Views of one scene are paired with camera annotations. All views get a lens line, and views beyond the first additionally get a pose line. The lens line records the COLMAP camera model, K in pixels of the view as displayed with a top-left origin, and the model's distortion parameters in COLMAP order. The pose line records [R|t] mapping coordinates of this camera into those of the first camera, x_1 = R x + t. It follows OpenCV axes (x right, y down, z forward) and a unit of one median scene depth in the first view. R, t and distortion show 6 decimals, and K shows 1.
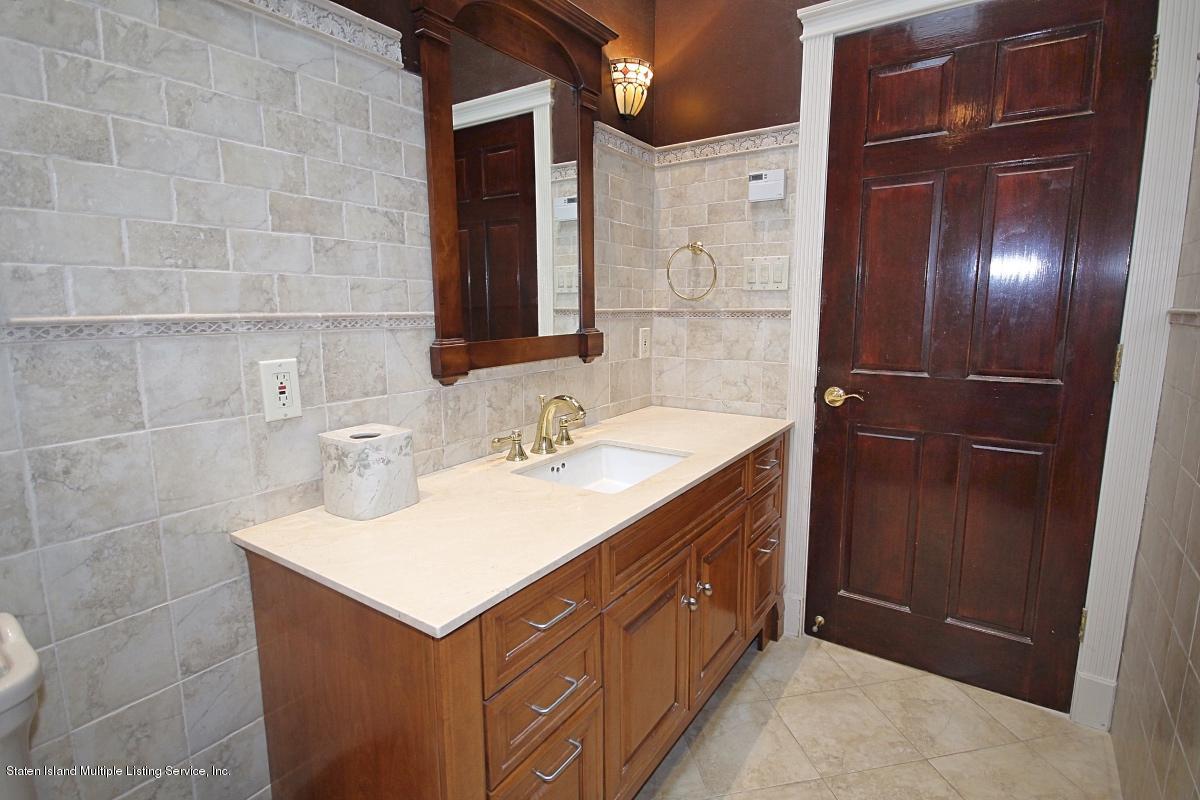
lens RADIAL K [[579.2, 0, 611.3], [0, 579.2, 395.0], [0, 0, 1]] dist [-0.002189, 0.000078]
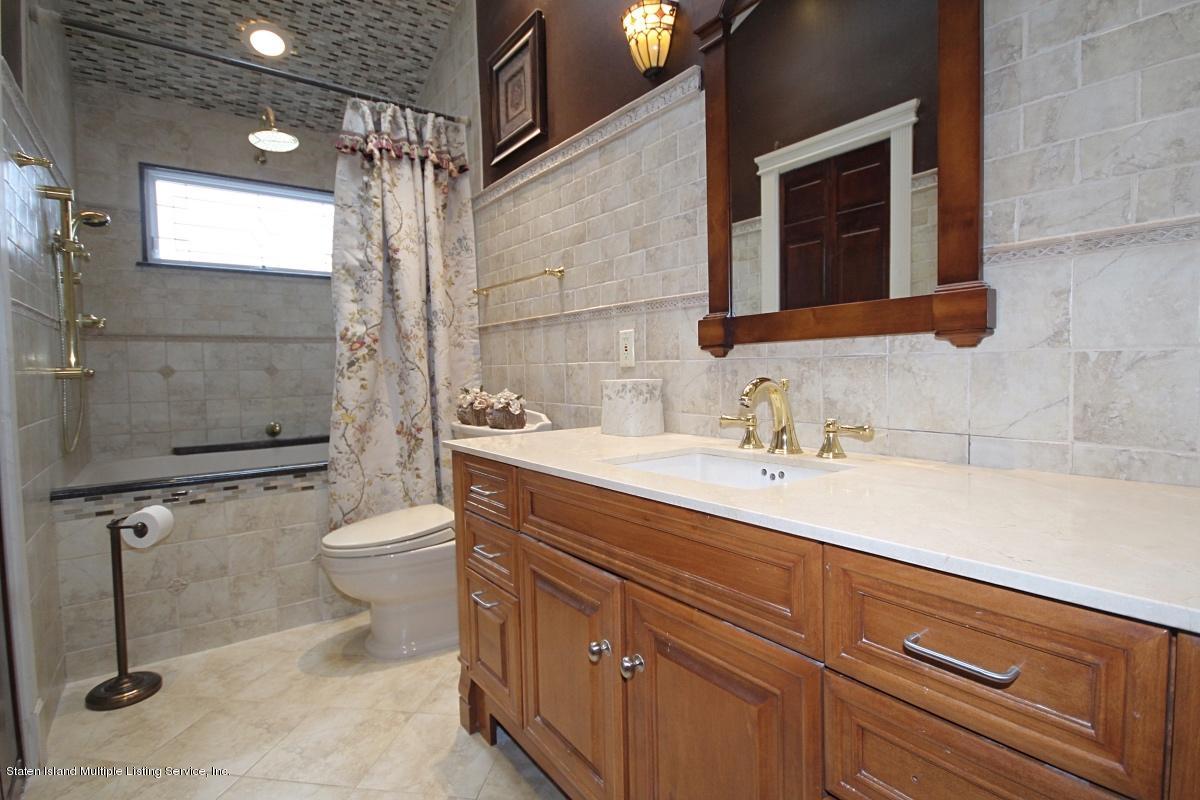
lens RADIAL K [[579.2, 0, 611.3], [0, 579.2, 395.0], [0, 0, 1]] dist [-0.002189, 0.000078]
pose [[-0.321003, 0.050593, -0.945726, 0.867983], [-0.132056, 0.986426, 0.097594, -0.029209], [0.937826, 0.156217, -0.309965, 1.284375]]
